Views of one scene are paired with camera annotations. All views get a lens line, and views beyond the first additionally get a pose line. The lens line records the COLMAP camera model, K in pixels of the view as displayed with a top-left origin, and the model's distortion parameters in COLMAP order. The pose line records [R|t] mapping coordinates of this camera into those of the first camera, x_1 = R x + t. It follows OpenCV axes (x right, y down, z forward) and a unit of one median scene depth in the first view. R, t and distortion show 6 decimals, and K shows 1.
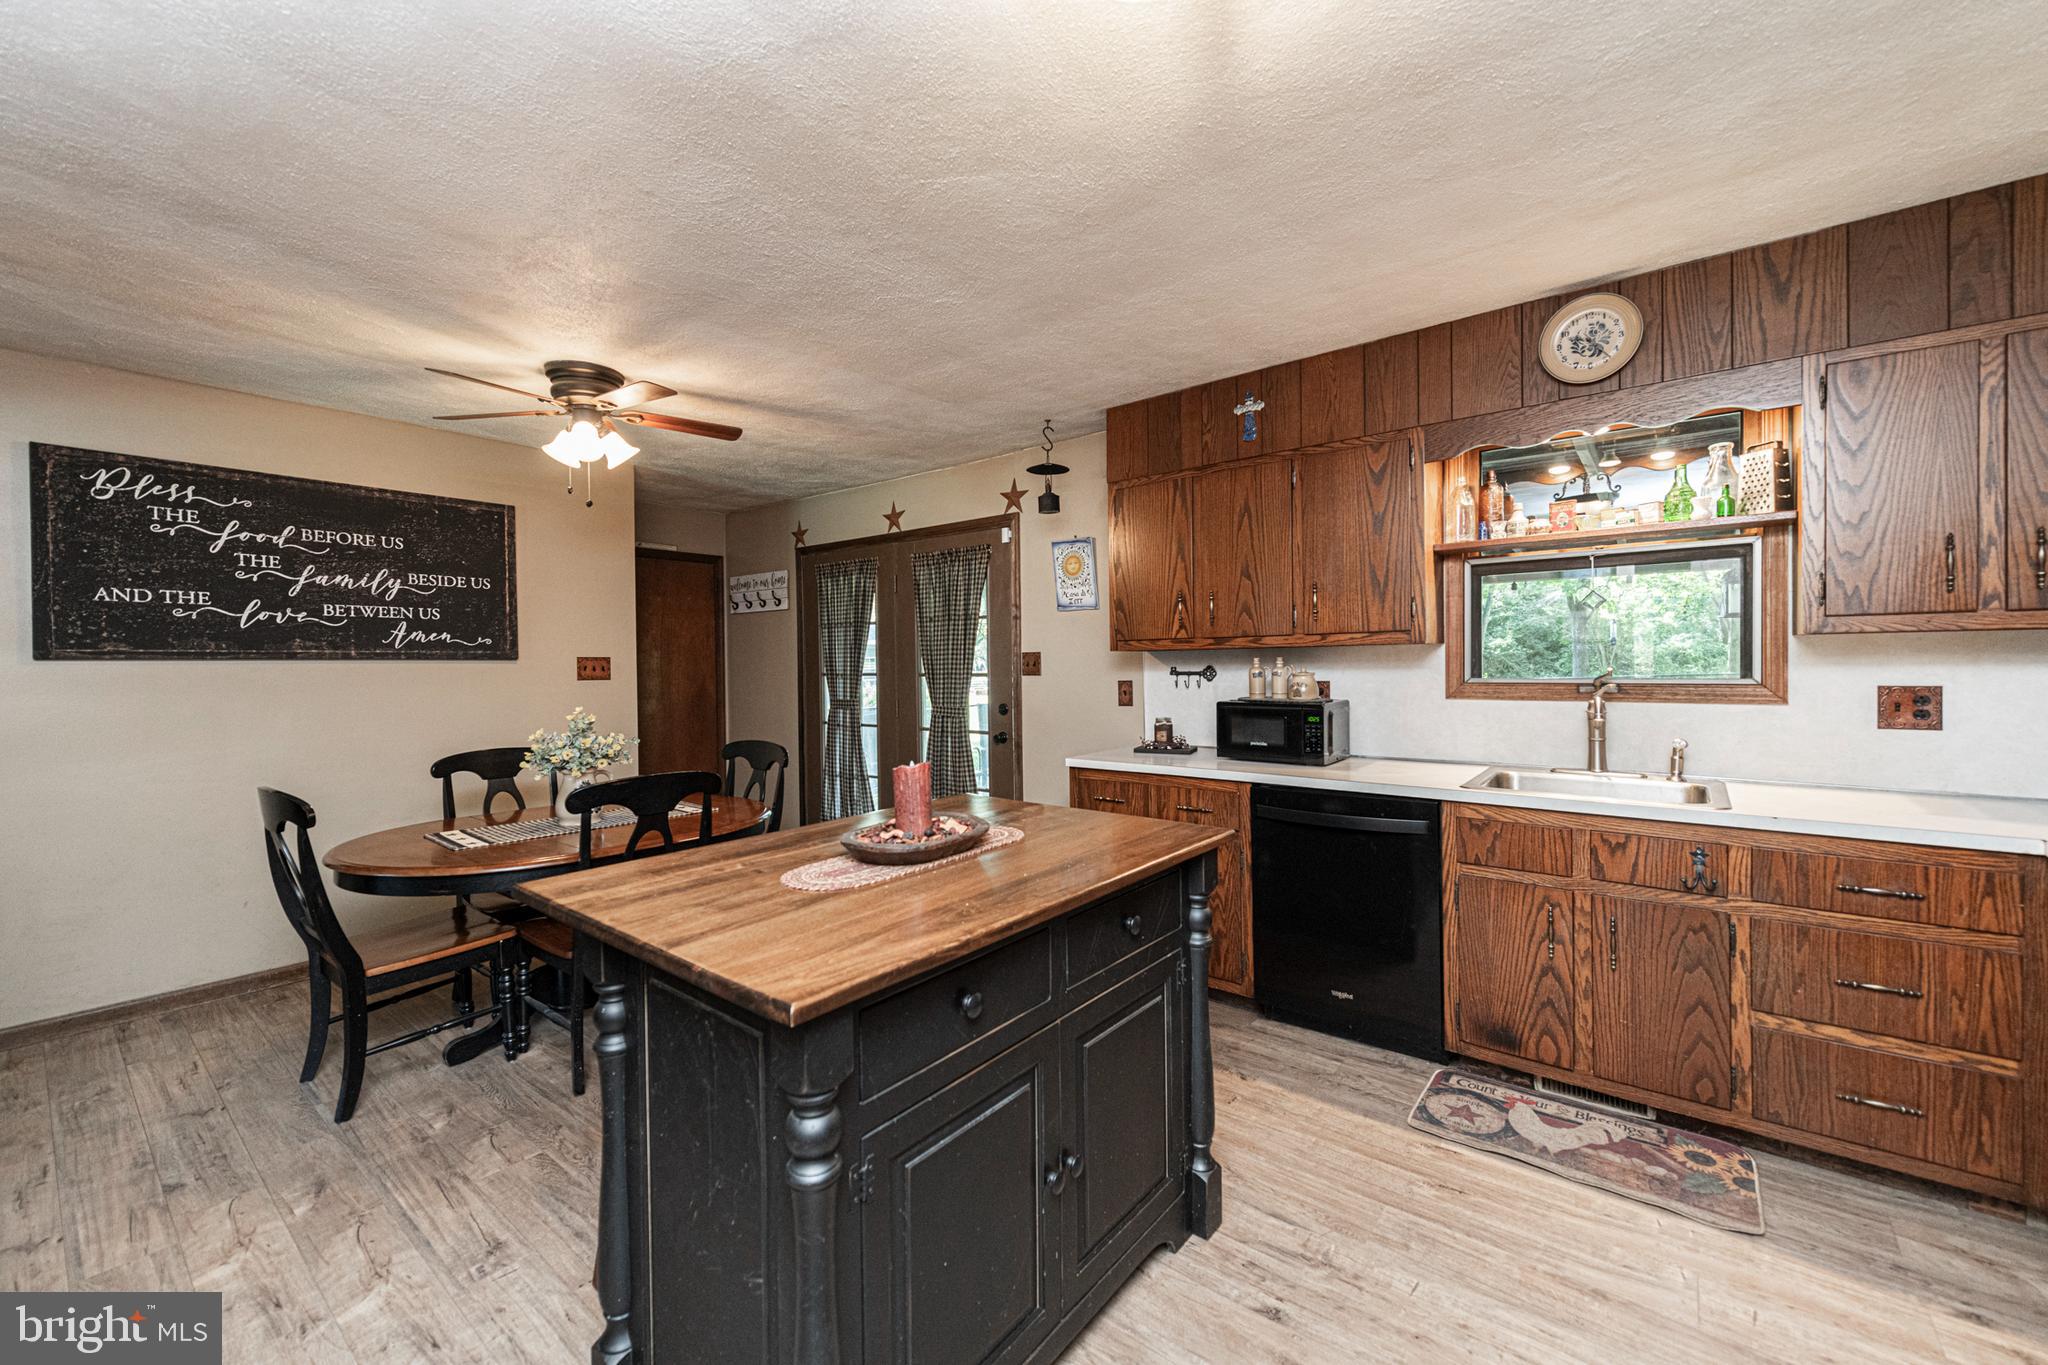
lens RADIAL K [[803.1, 0, 1020.0], [0, 803.1, 675.3], [0, 0, 1]] dist [0.000383, 0.000099]
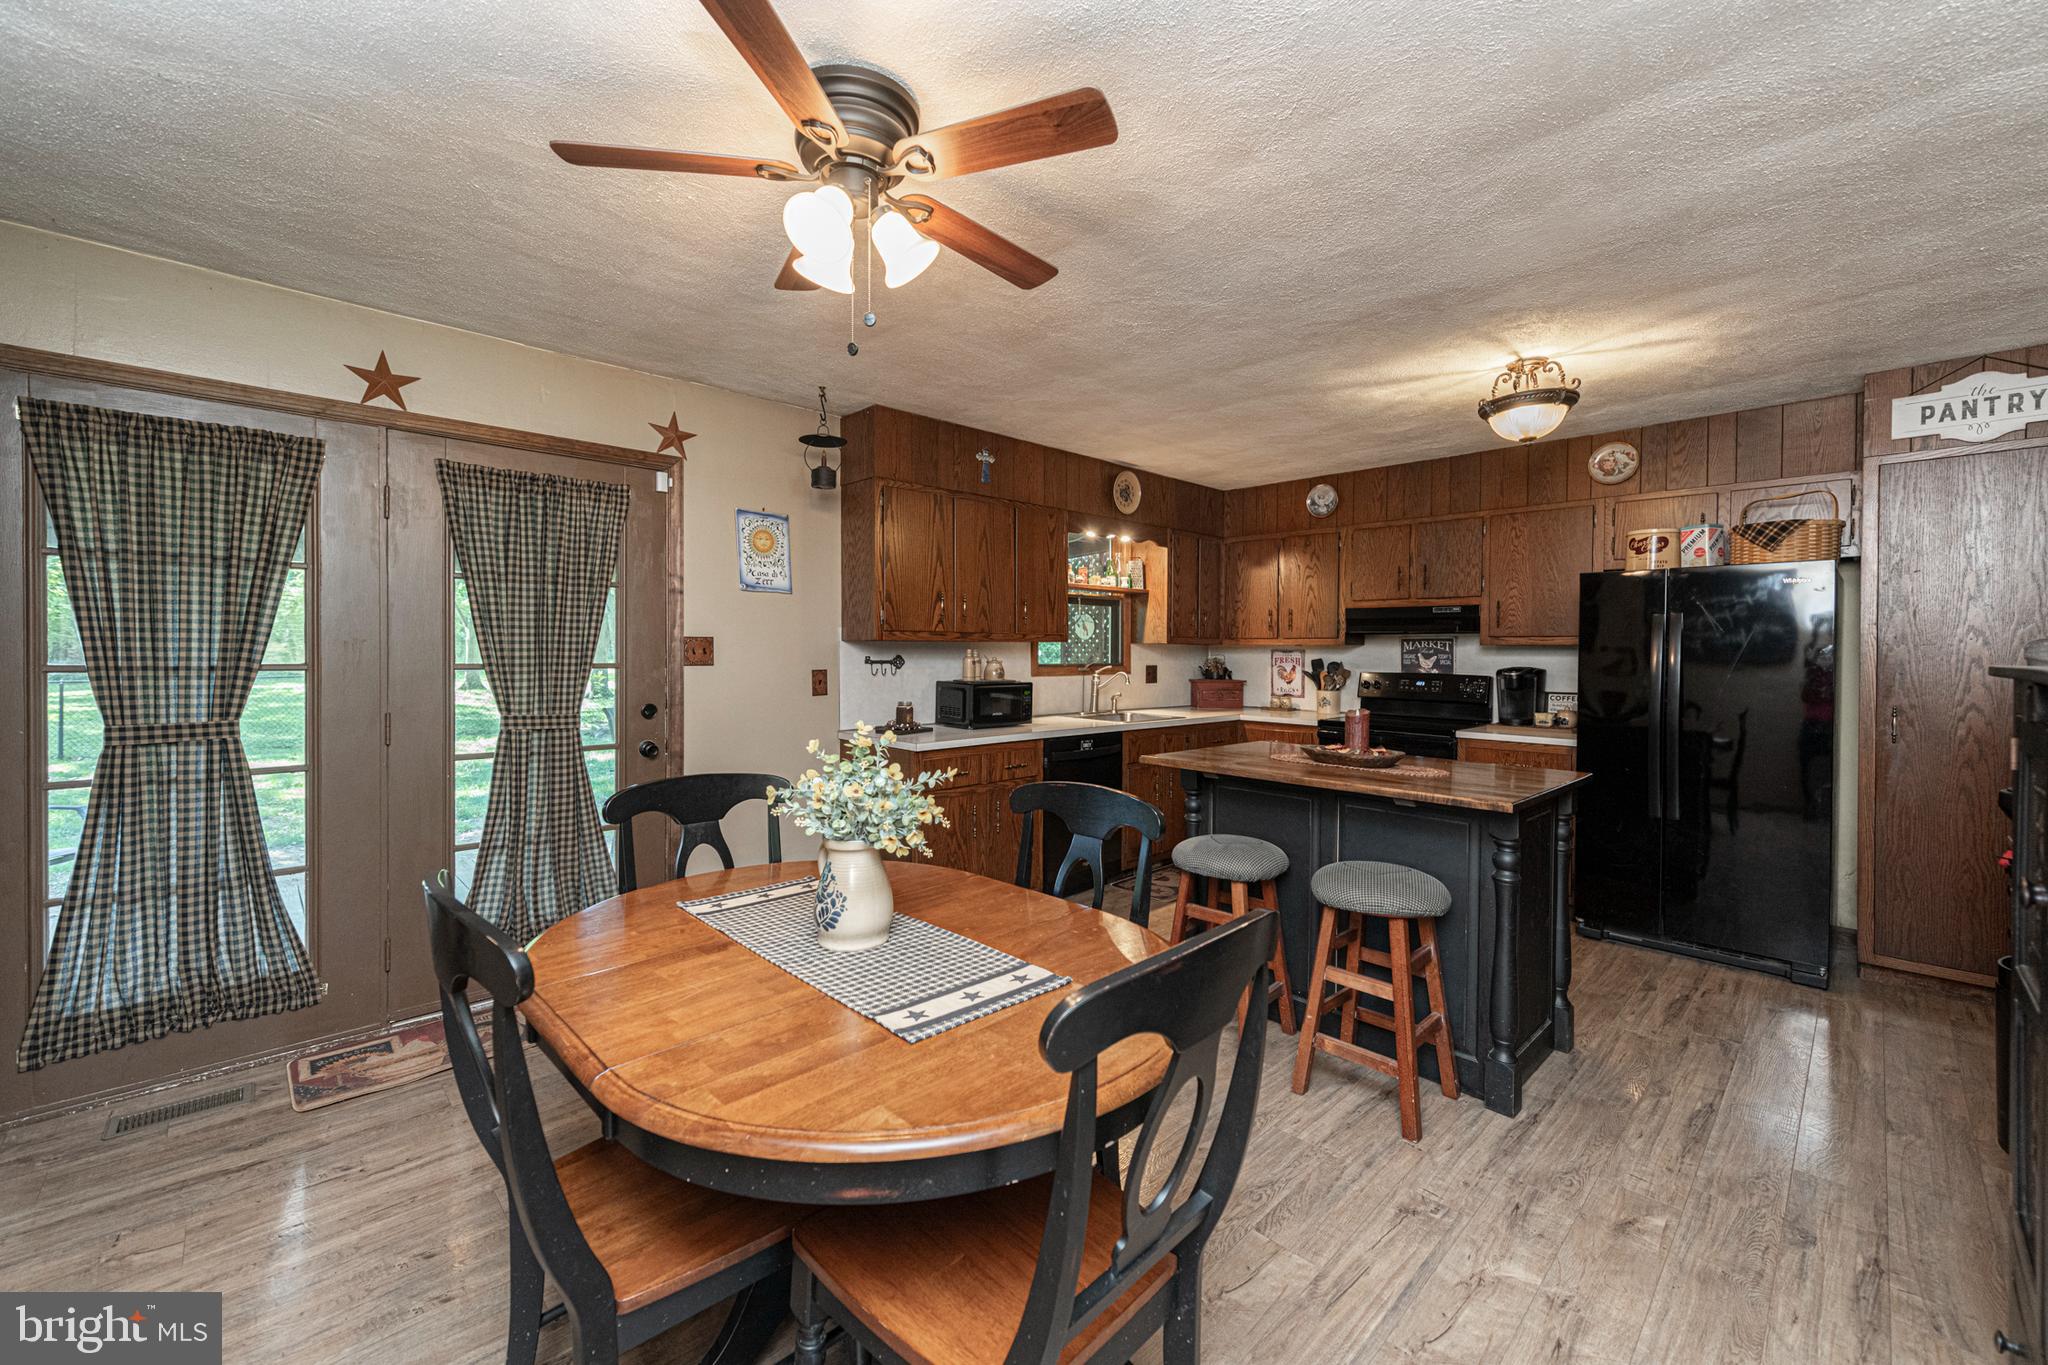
lens RADIAL K [[796.0, 0, 1023.1], [0, 796.0, 664.3], [0, 0, 1]] dist [-0.000403, -0.000258]
pose [[0.130383, -0.002977, 0.991459, -0.897241], [0.009998, 0.999949, 0.001688, 0.001034], [-0.991413, 0.009692, 0.130406, 0.699825]]
